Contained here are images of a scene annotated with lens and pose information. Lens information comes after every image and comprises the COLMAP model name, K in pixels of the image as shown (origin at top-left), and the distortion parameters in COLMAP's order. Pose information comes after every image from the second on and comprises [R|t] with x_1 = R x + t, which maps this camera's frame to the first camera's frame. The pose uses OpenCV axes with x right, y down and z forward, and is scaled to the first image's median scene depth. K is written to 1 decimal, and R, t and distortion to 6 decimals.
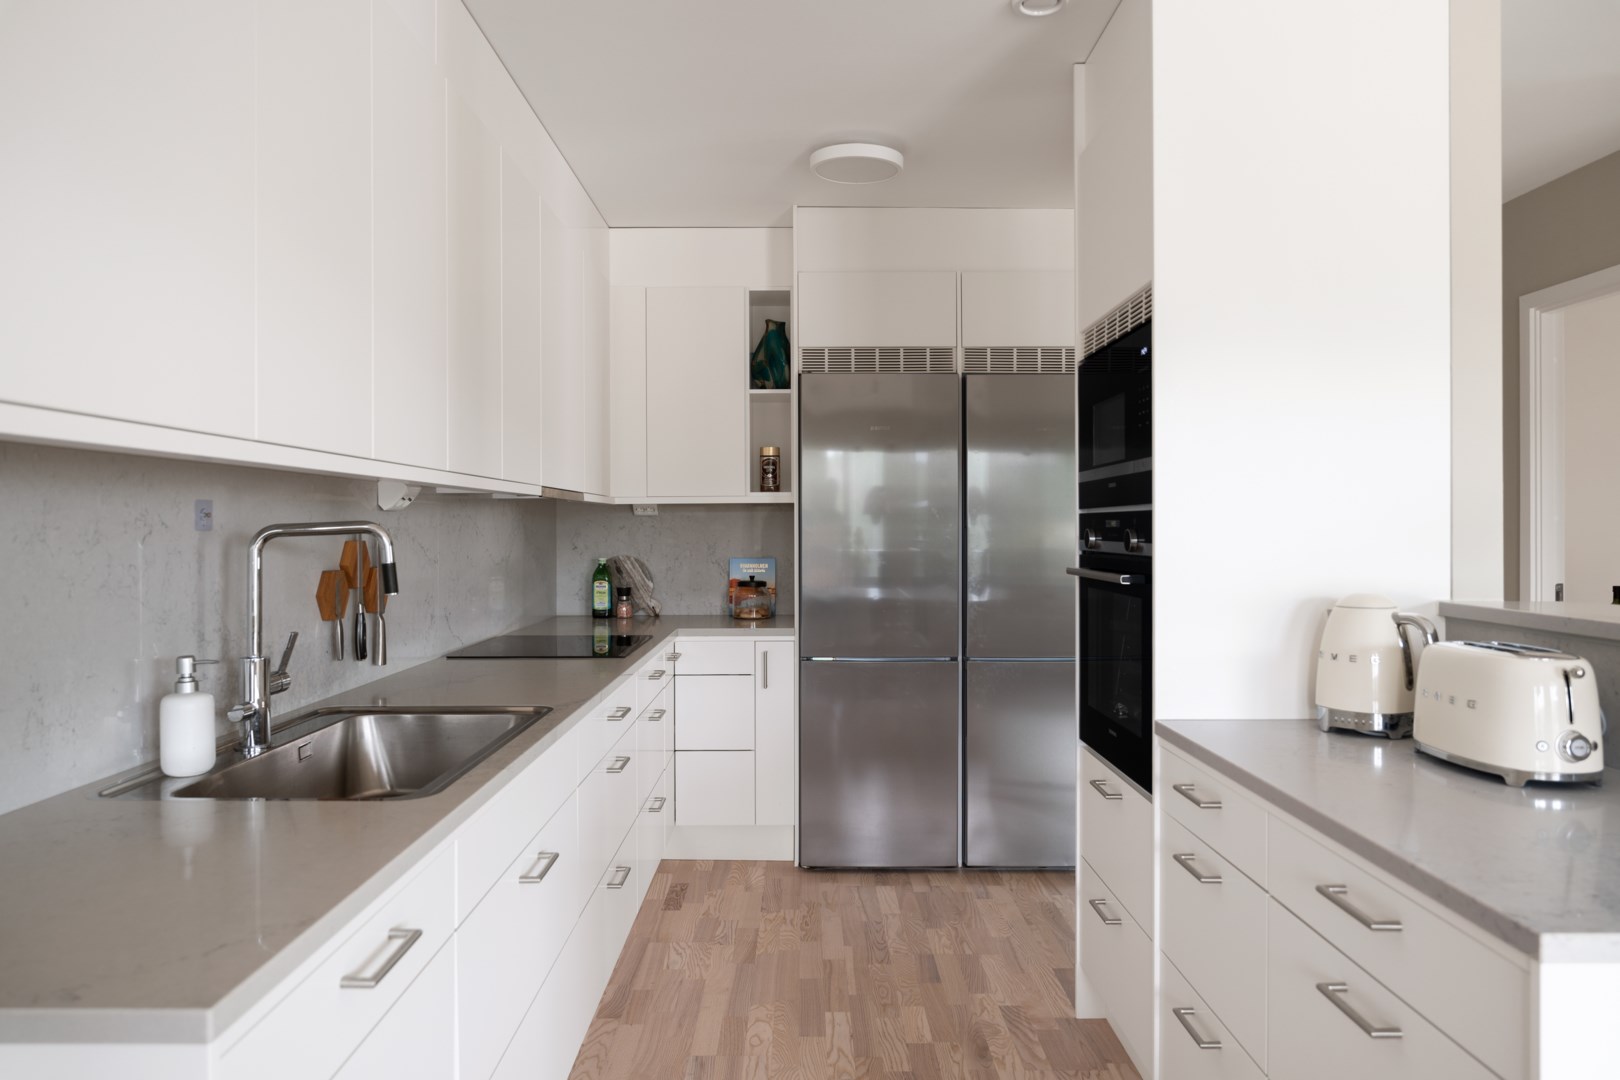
lens RADIAL K [[1064.3, 0, 809.9], [0, 1064.3, 549.4], [0, 0, 1]] dist [0.000690, 0.002028]
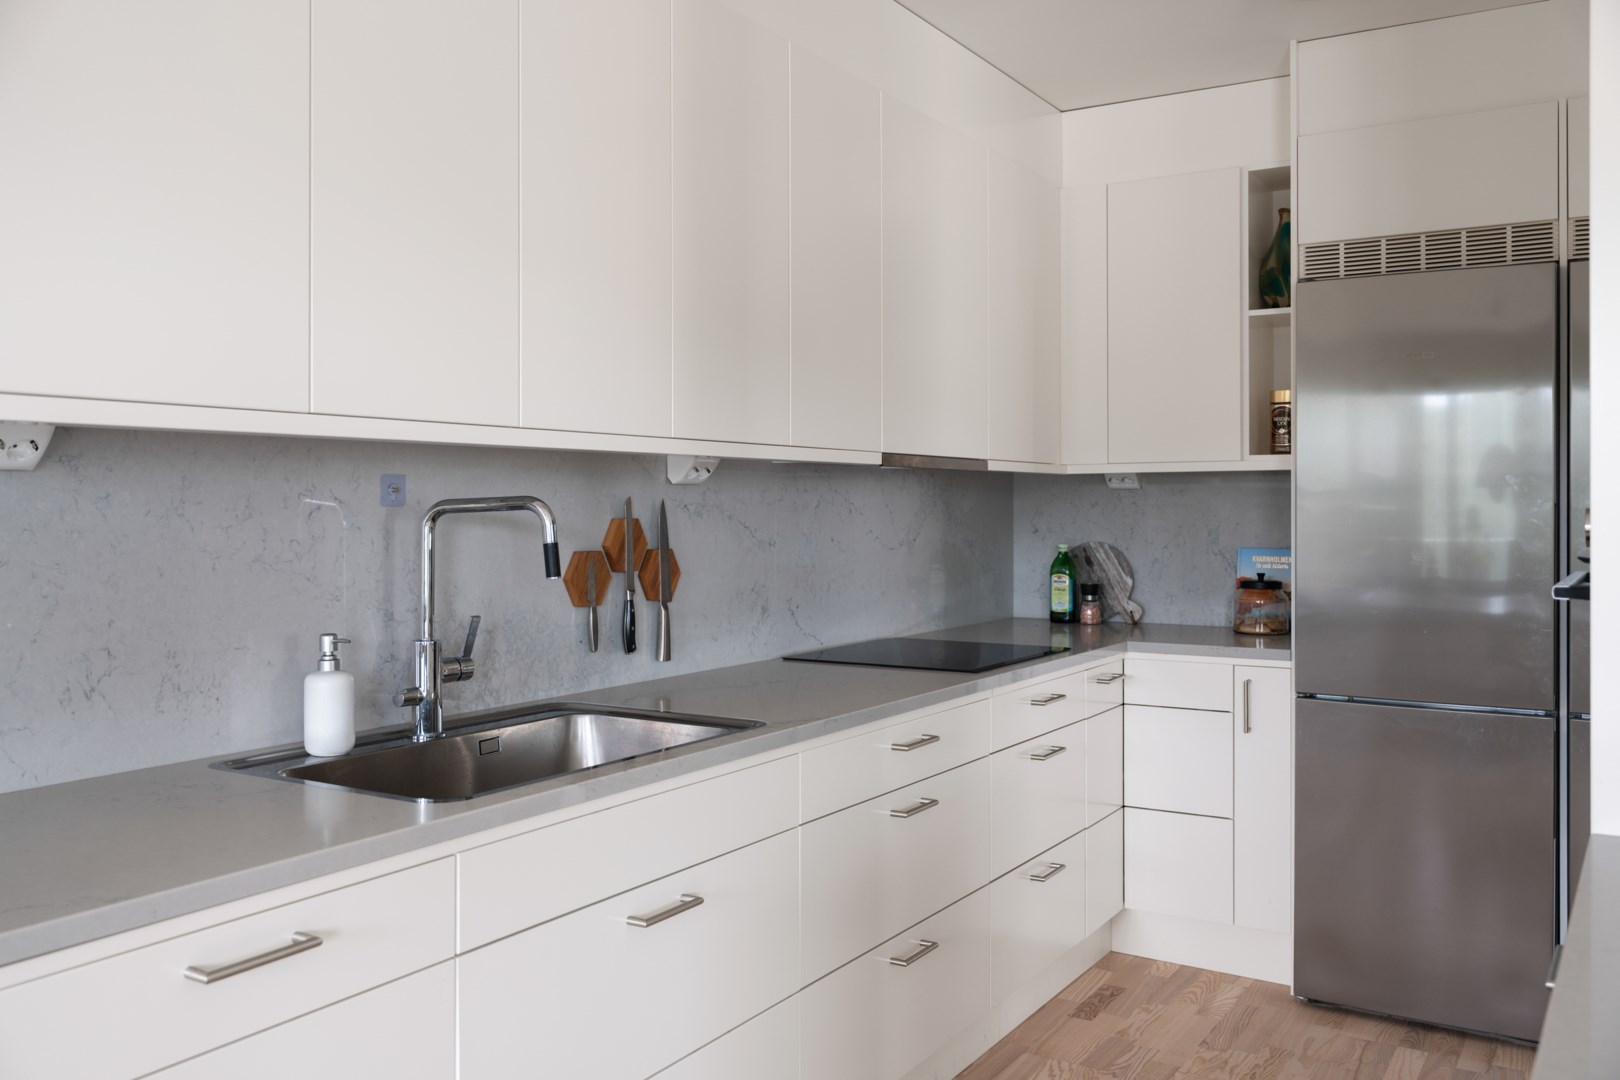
lens RADIAL K [[1390.4, 0, 807.7], [0, 1390.4, 522.6], [0, 0, 1]] dist [-0.002480, 0.025488]
pose [[0.846078, 0.008794, -0.532987, 0.211108], [-0.013110, 0.999905, -0.004312, -0.001149], [0.532898, 0.010636, 0.846113, 0.067601]]
